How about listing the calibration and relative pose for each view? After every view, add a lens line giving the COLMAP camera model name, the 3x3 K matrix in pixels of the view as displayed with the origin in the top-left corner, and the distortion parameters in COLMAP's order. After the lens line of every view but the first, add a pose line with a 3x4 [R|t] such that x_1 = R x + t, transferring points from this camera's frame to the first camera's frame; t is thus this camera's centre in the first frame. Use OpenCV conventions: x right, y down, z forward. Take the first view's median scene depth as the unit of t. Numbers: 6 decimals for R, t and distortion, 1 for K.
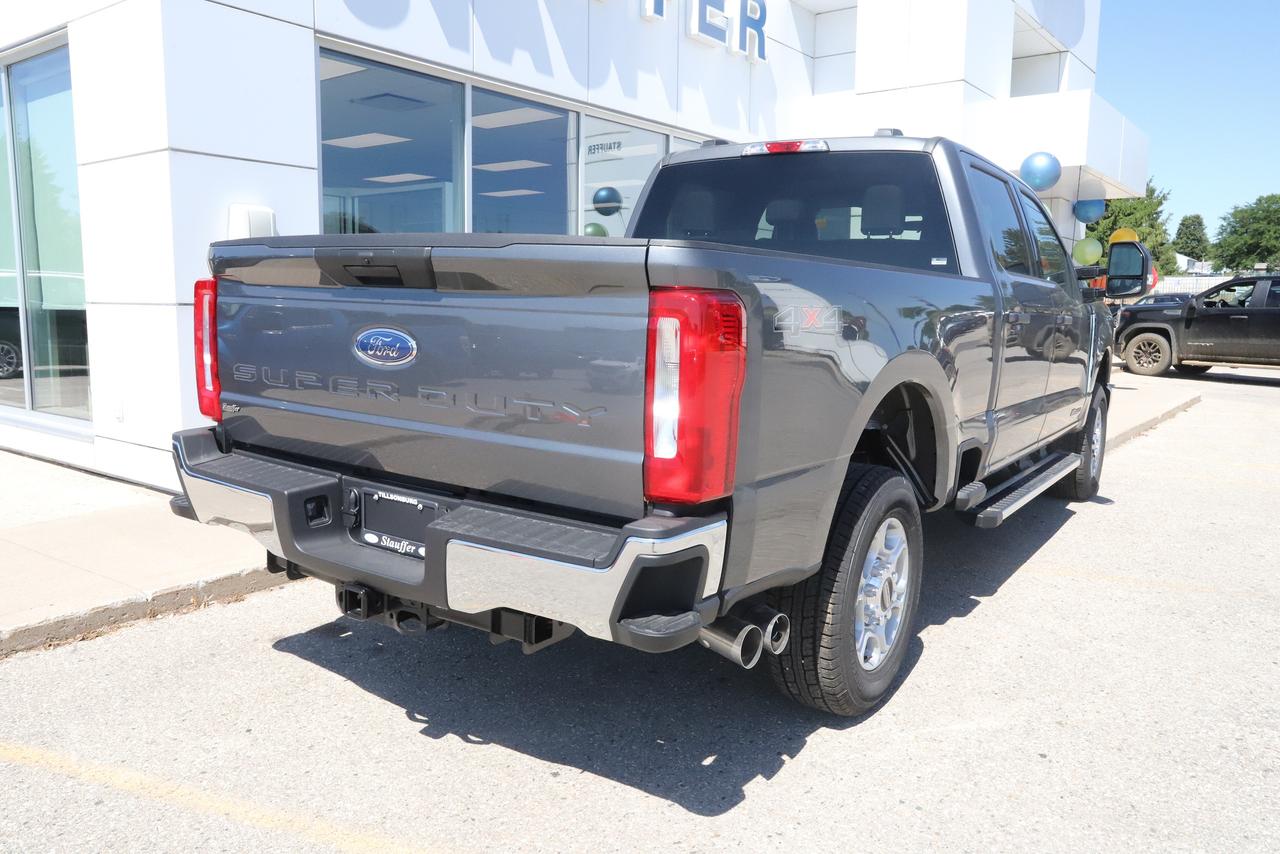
lens RADIAL K [[943.0, 0, 639.2], [0, 943.0, 429.1], [0, 0, 1]] dist [-0.013195, -0.002903]
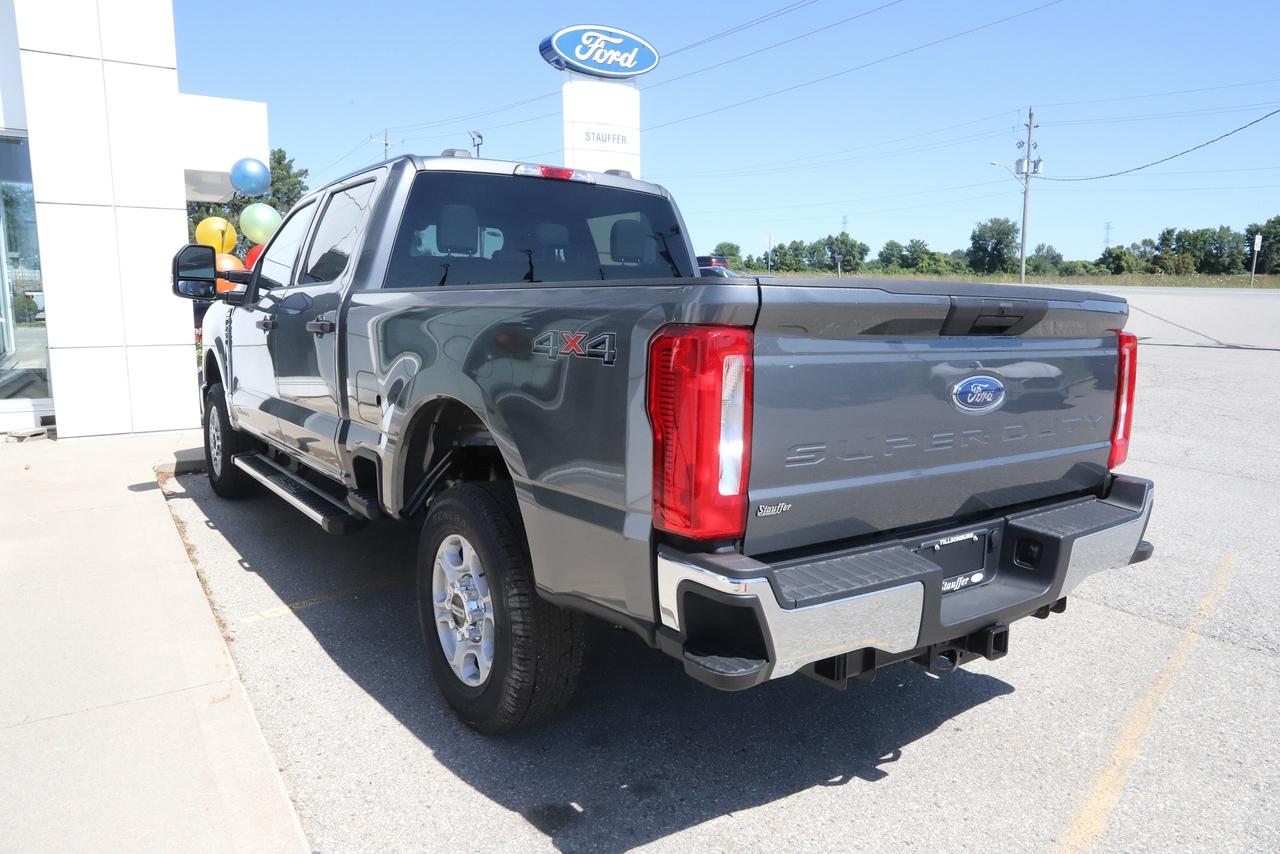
lens RADIAL K [[900.2, 0, 646.8], [0, 900.2, 423.0], [0, 0, 1]] dist [-0.026191, -0.000010]
pose [[0.340469, -0.149331, 0.928322, -0.863885], [0.134268, 0.984911, 0.109191, -0.139604], [-0.930620, 0.087468, 0.355382, 0.653129]]
